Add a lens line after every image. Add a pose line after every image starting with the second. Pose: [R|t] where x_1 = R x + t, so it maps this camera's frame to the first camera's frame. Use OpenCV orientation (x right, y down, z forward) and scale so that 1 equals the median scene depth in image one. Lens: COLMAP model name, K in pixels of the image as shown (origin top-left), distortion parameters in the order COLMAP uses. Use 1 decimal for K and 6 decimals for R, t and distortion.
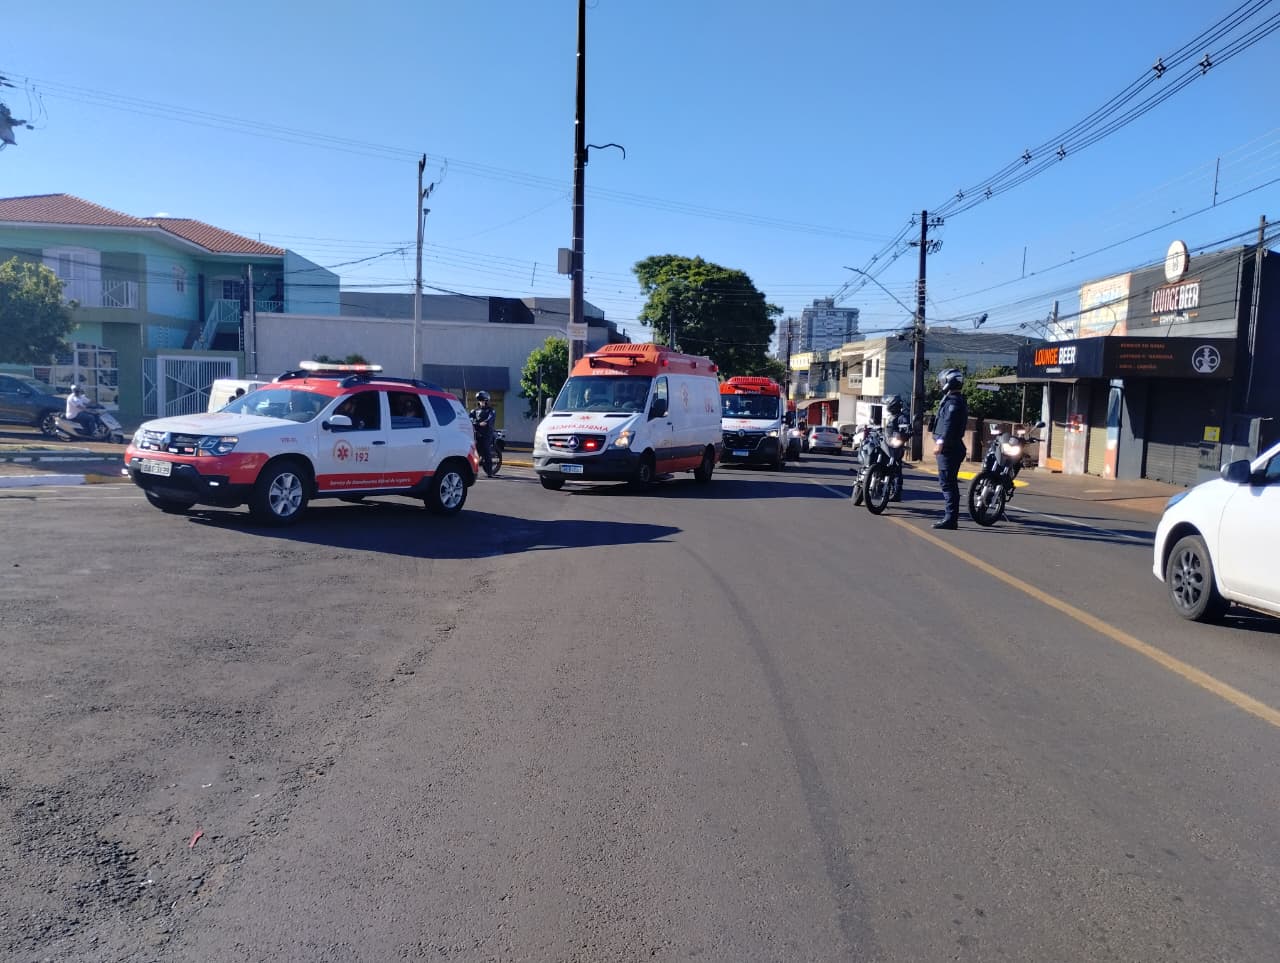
lens RADIAL K [[1129.2, 0, 619.8], [0, 1129.2, 479.8], [0, 0, 1]] dist [0.067718, -0.079712]
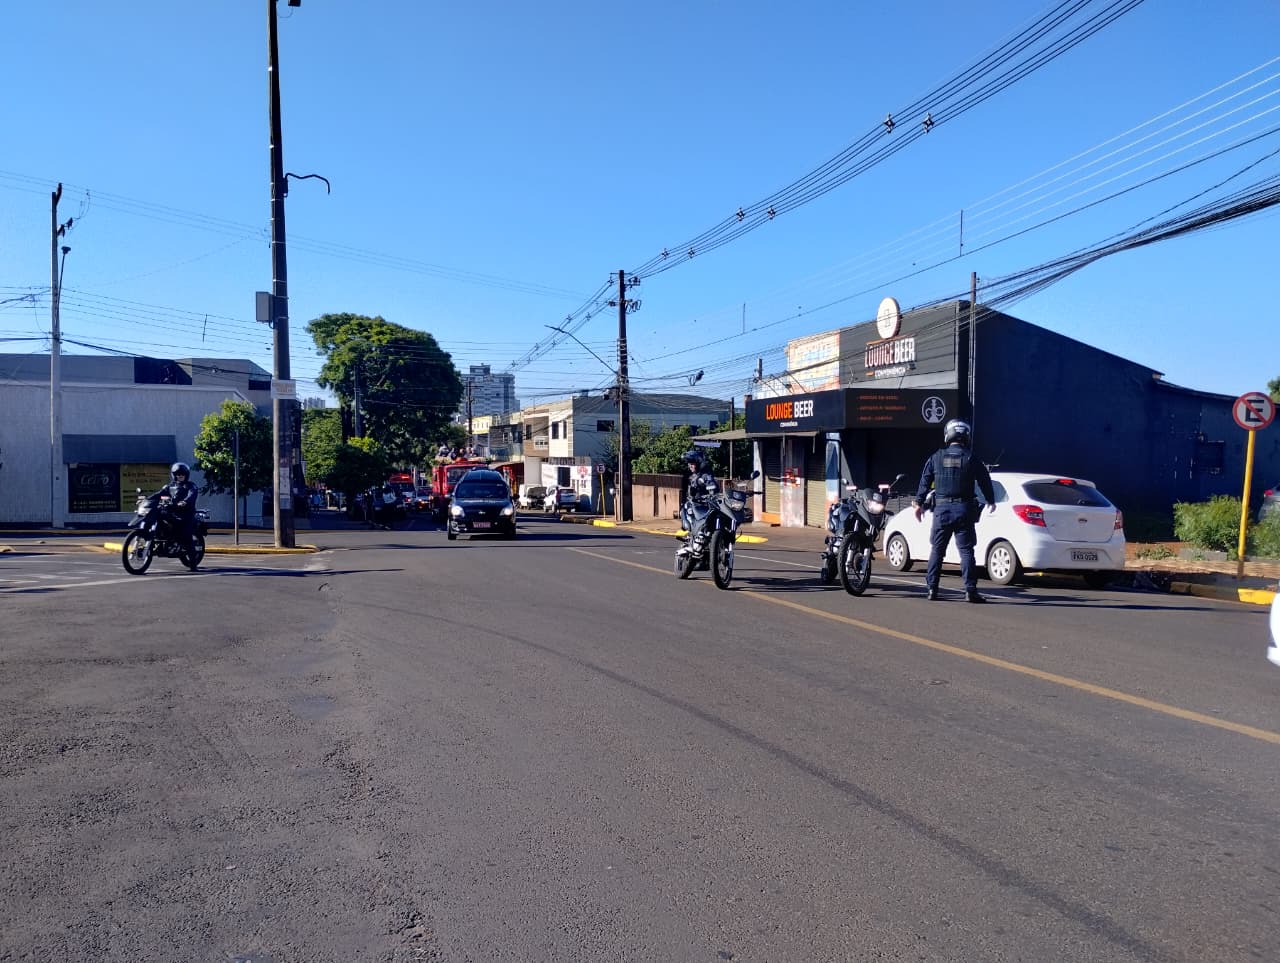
lens RADIAL K [[1086.1, 0, 640.0], [0, 1086.1, 481.5], [0, 0, 1]] dist [0.057930, -0.074826]
pose [[0.941923, -0.038220, 0.333646, -0.057499], [0.056619, 0.997354, -0.045592, -0.009347], [-0.331021, 0.061835, 0.941595, 0.137001]]
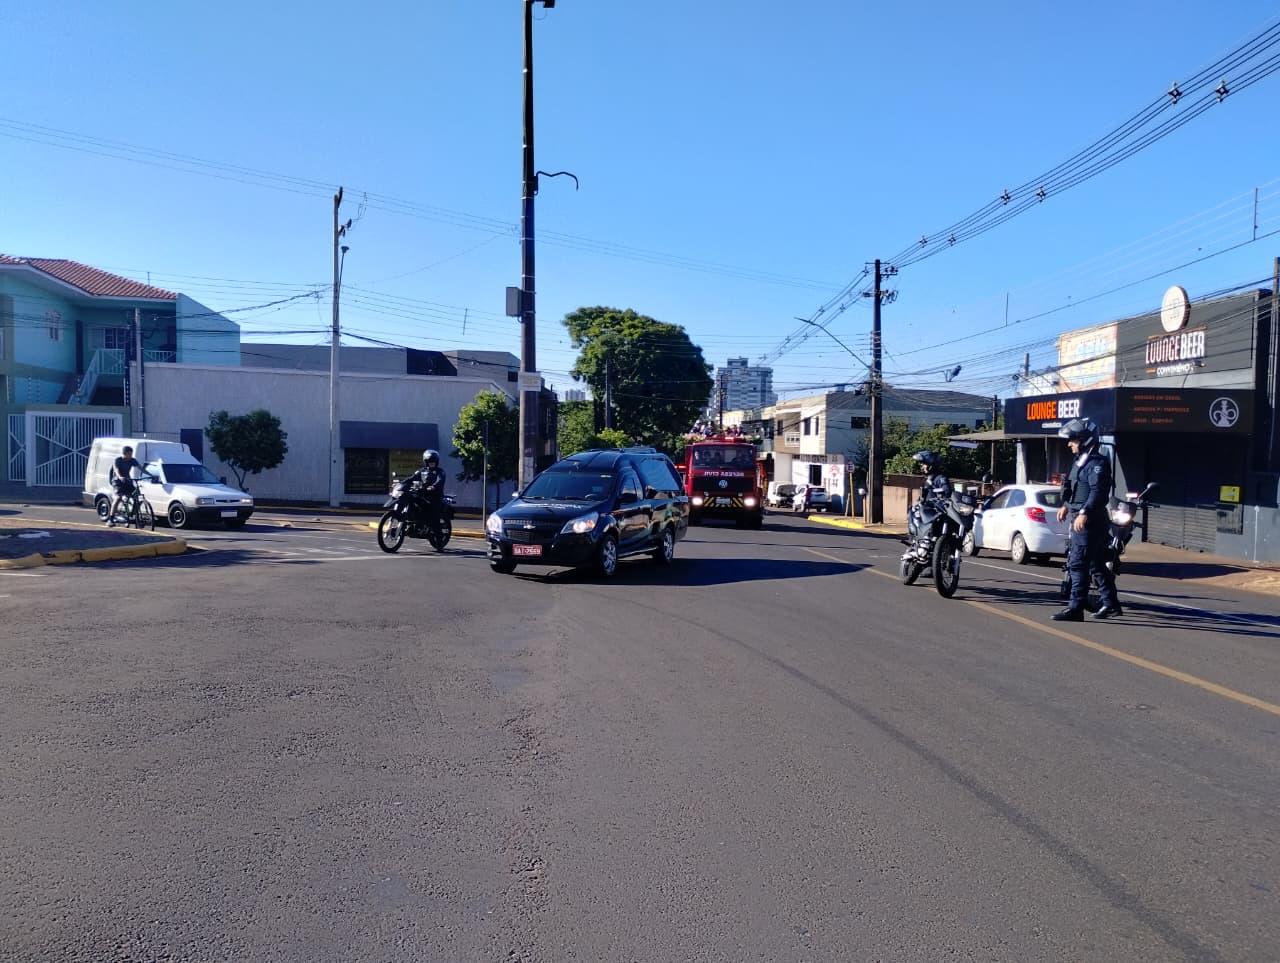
lens RADIAL K [[1124.5, 0, 640.0], [0, 1124.5, 481.5], [0, 0, 1]] dist [0.072807, -0.097699]
pose [[0.994366, -0.006739, 0.105786, -0.042543], [0.012192, 0.998625, -0.050981, -0.007724], [-0.105297, 0.051984, 0.993081, 0.120295]]
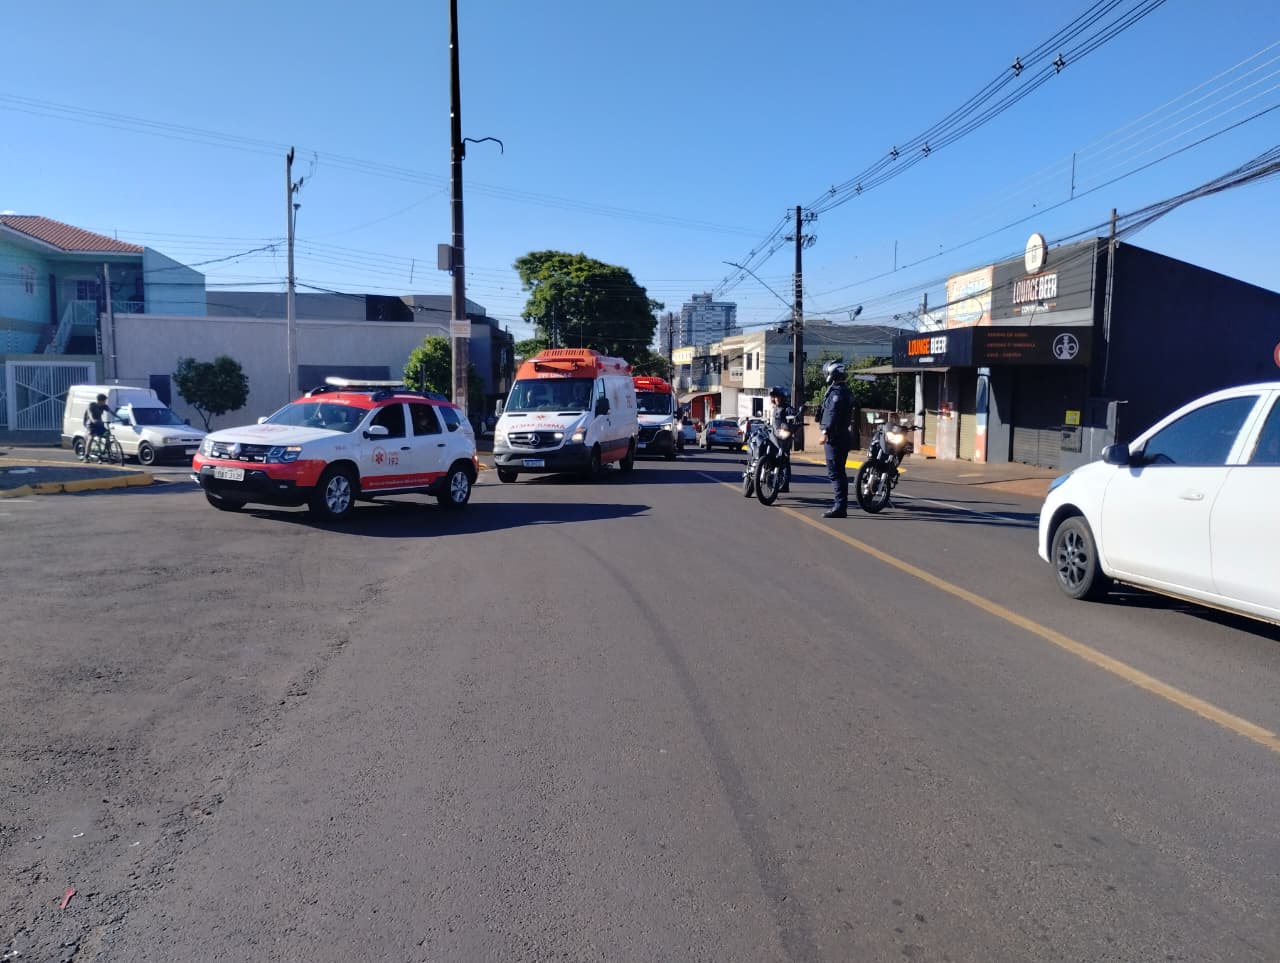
lens RADIAL K [[1124.5, 0, 640.0], [0, 1124.5, 481.5], [0, 0, 1]] dist [0.072807, -0.097699]
pose [[0.992424, -0.031377, 0.118783, -0.003031], [0.030757, 0.999502, 0.007048, -0.000791], [-0.118945, -0.003341, 0.992895, 0.008470]]
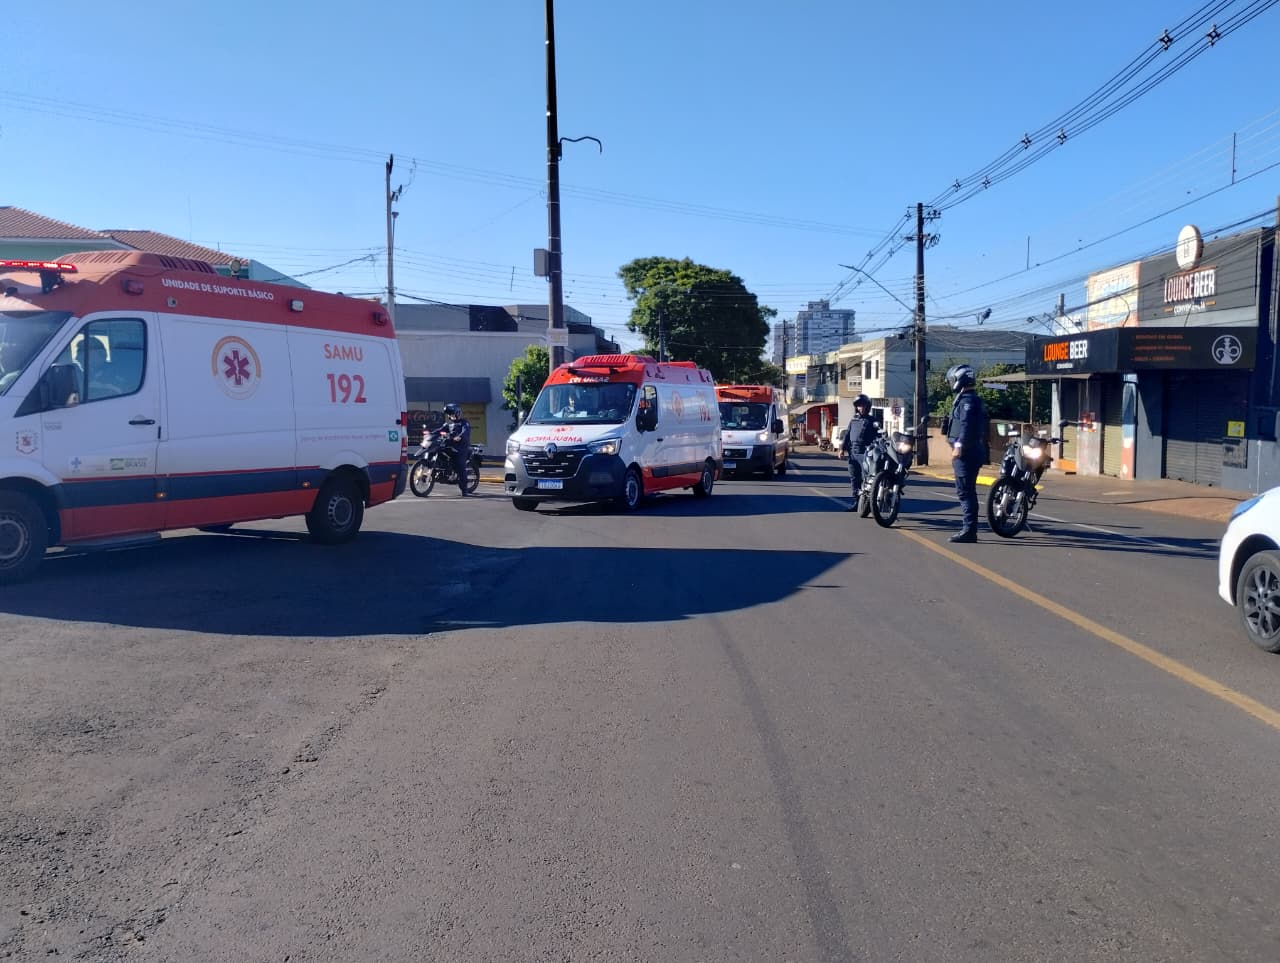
lens RADIAL K [[1155.3, 0, 632.1], [0, 1155.3, 455.6], [0, 0, 1]] dist [0.043655, -0.026809]
pose [[0.999548, -0.026414, 0.014357, 0.006976], [0.026841, 0.999175, -0.030470, -0.002145], [-0.013540, 0.030842, 0.999433, 0.043168]]
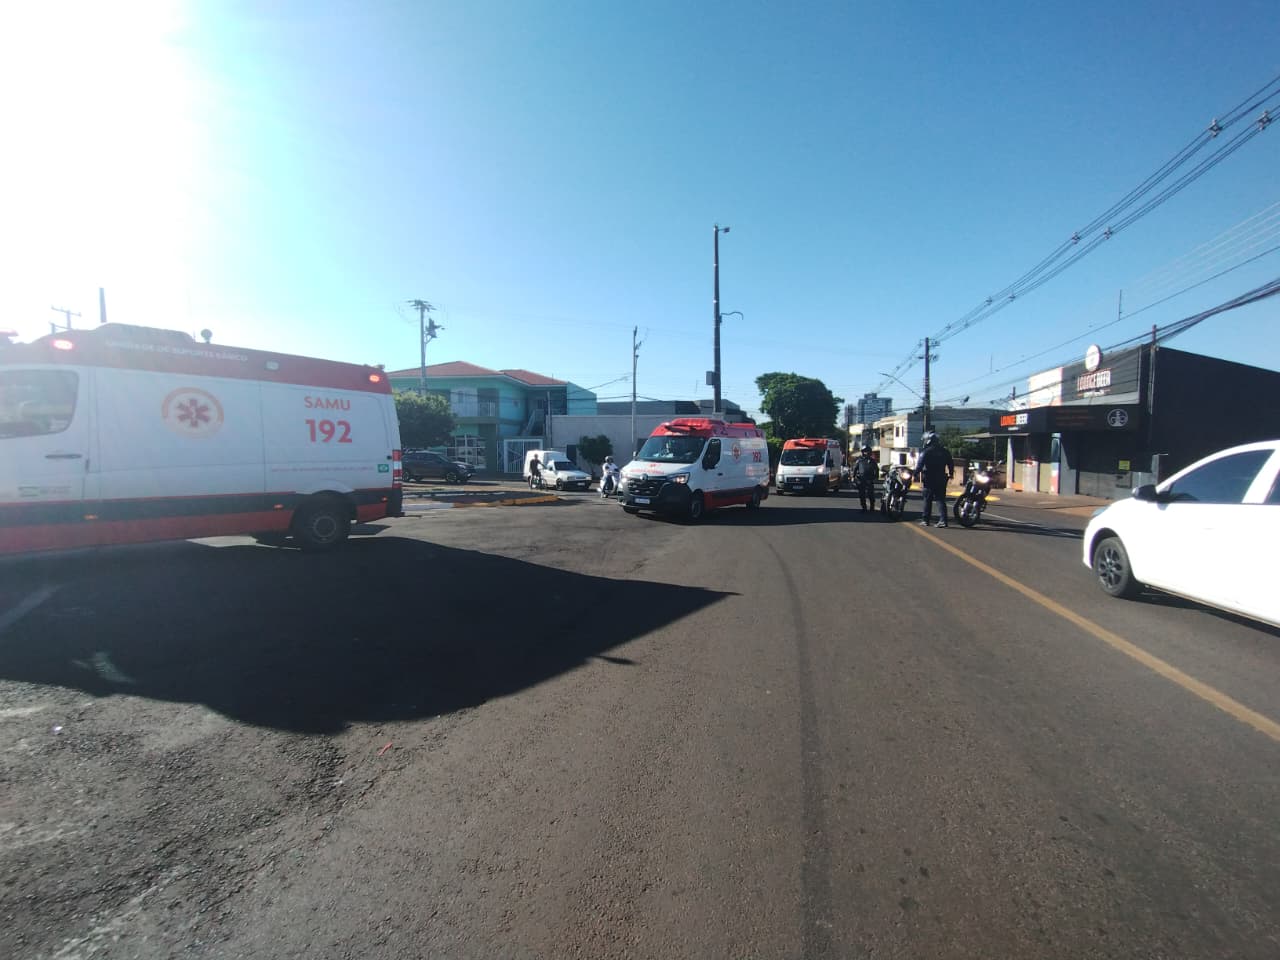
lens RADIAL K [[609.6, 0, 629.8], [0, 609.6, 476.3], [0, 0, 1]] dist [-0.002860, 0.000494]
pose [[0.978750, -0.024248, -0.203620, 0.018471], [0.016498, 0.999077, -0.039671, -0.002322], [0.204393, 0.035469, 0.978246, 0.035547]]
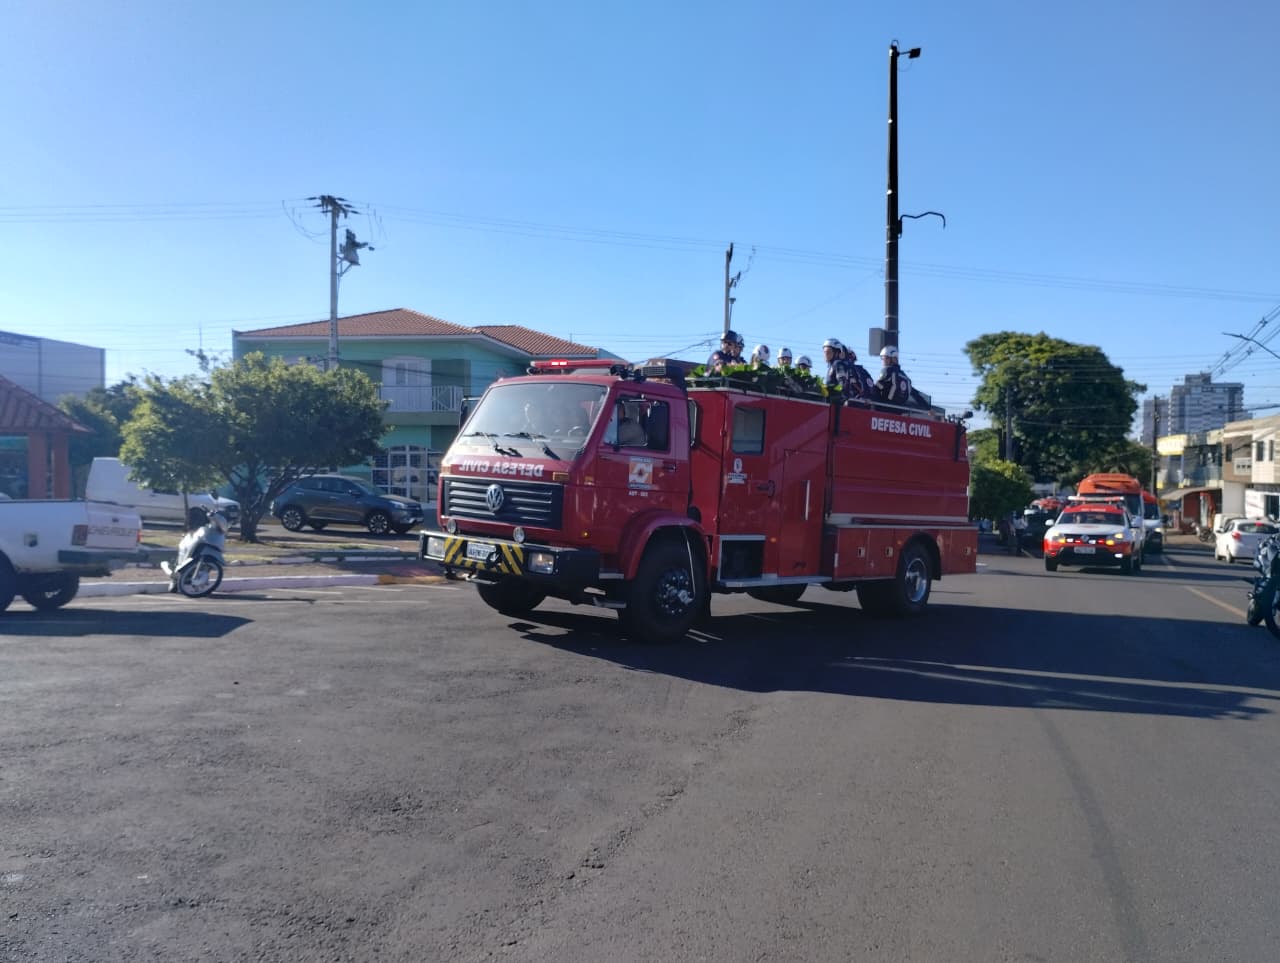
lens RADIAL K [[1140.6, 0, 591.9], [0, 1140.6, 481.2], [0, 0, 1]] dist [0.066372, -0.096854]
pose [[0.952573, -0.015232, -0.303929, 0.010610], [-0.009404, 0.996796, -0.079430, -0.005423], [0.304165, 0.078521, 0.949378, 0.059017]]
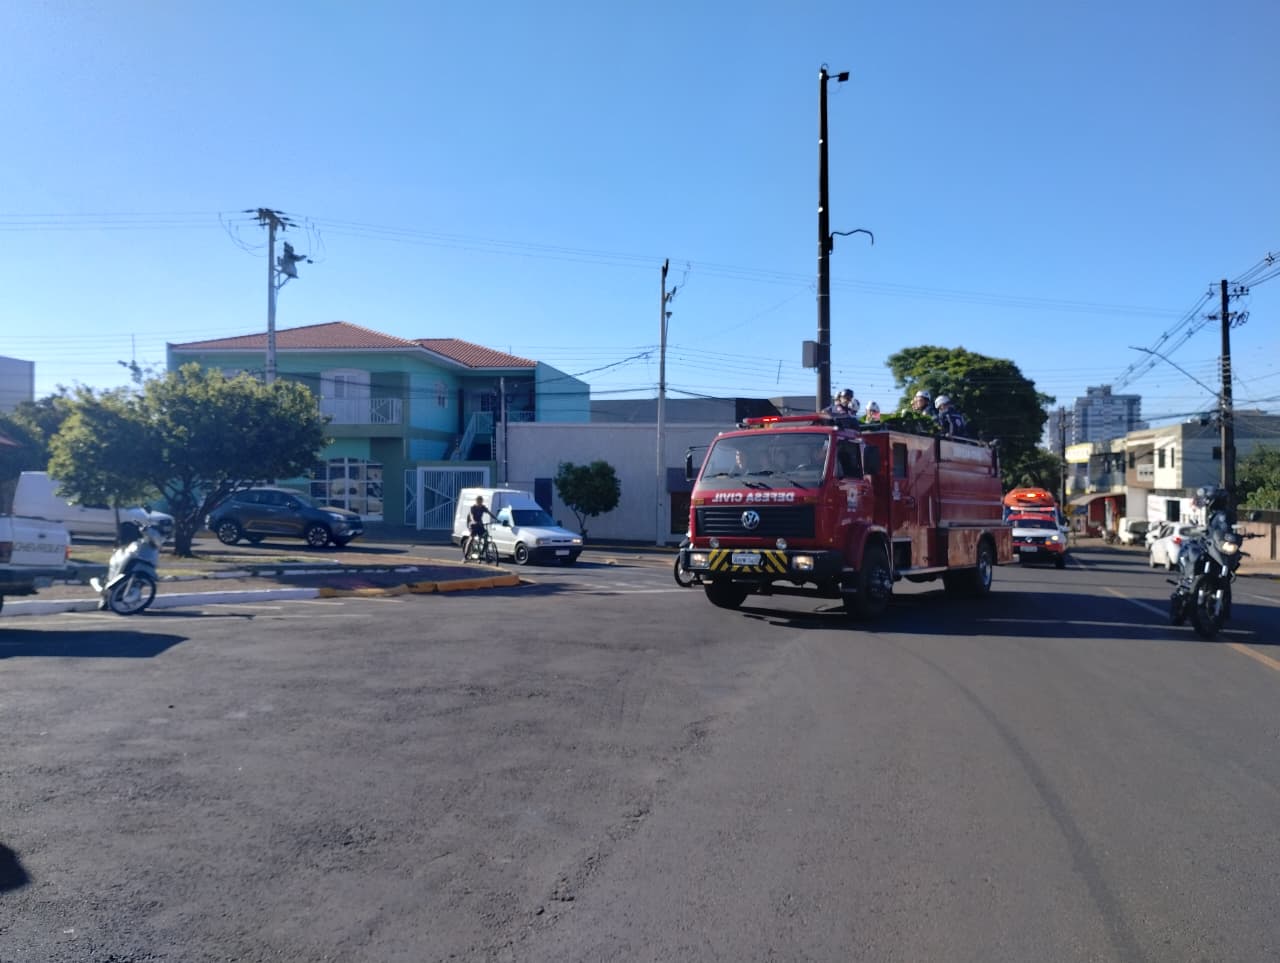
lens RADIAL K [[1113.8, 0, 610.4], [0, 1113.8, 460.3], [0, 0, 1]] dist [0.034231, -0.002111]
pose [[0.972307, -0.029820, -0.231799, 0.002422], [0.004837, 0.994182, -0.107608, -0.006036], [0.233659, 0.103507, 0.966794, 0.069723]]
